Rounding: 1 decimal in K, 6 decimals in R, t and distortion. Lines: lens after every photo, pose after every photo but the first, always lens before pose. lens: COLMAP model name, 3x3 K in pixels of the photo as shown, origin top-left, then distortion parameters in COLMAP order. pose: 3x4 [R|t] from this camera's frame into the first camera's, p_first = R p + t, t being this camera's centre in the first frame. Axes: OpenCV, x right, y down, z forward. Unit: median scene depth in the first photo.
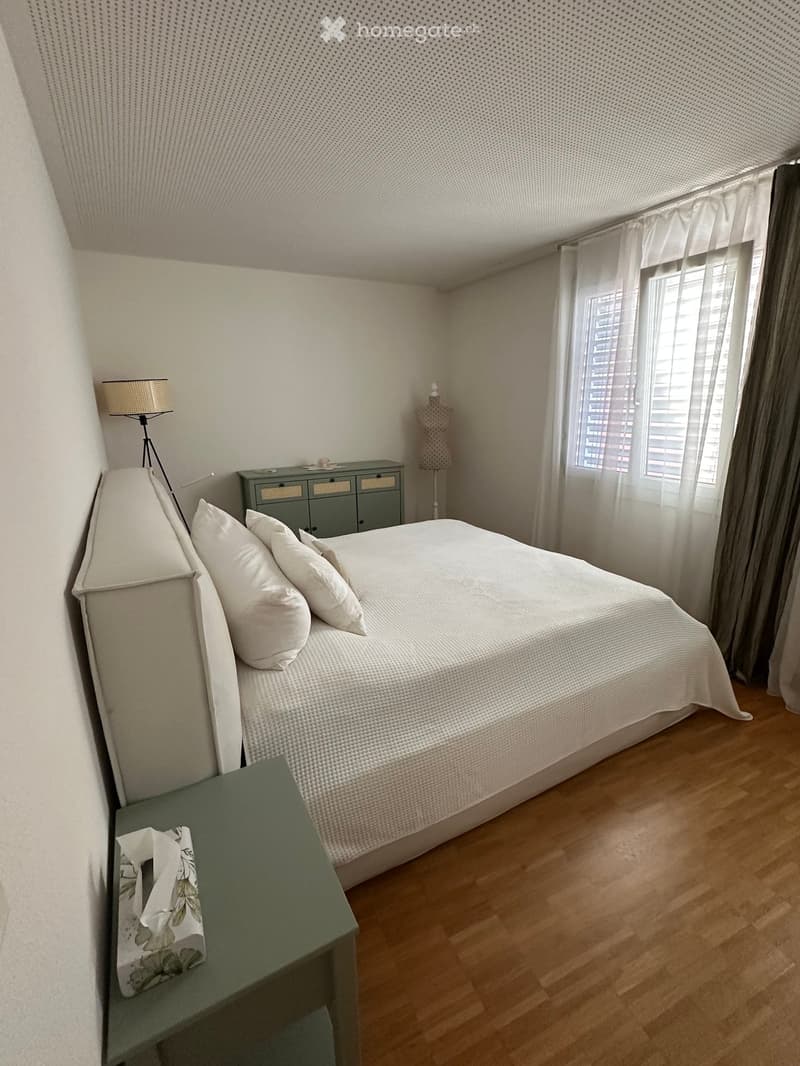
lens RADIAL K [[492.0, 0, 398.4], [0, 492.0, 532.9], [0, 0, 1]] dist [0.001642, -0.000636]
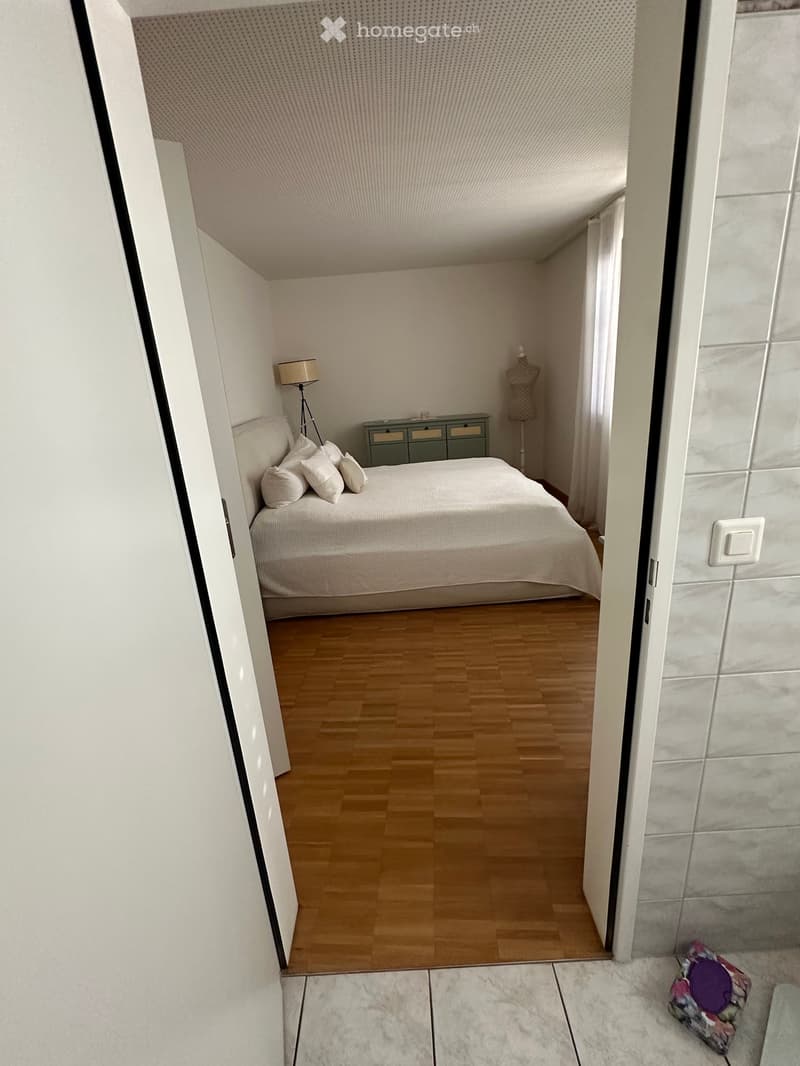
lens RADIAL K [[492.0, 0, 397.8], [0, 492.0, 532.4], [0, 0, 1]] dist [0.001642, -0.000636]
pose [[0.885393, 0.095002, -0.455032, 0.512580], [-0.063432, 0.994428, 0.084193, 0.077759], [0.460495, -0.045681, 0.886486, -0.261221]]
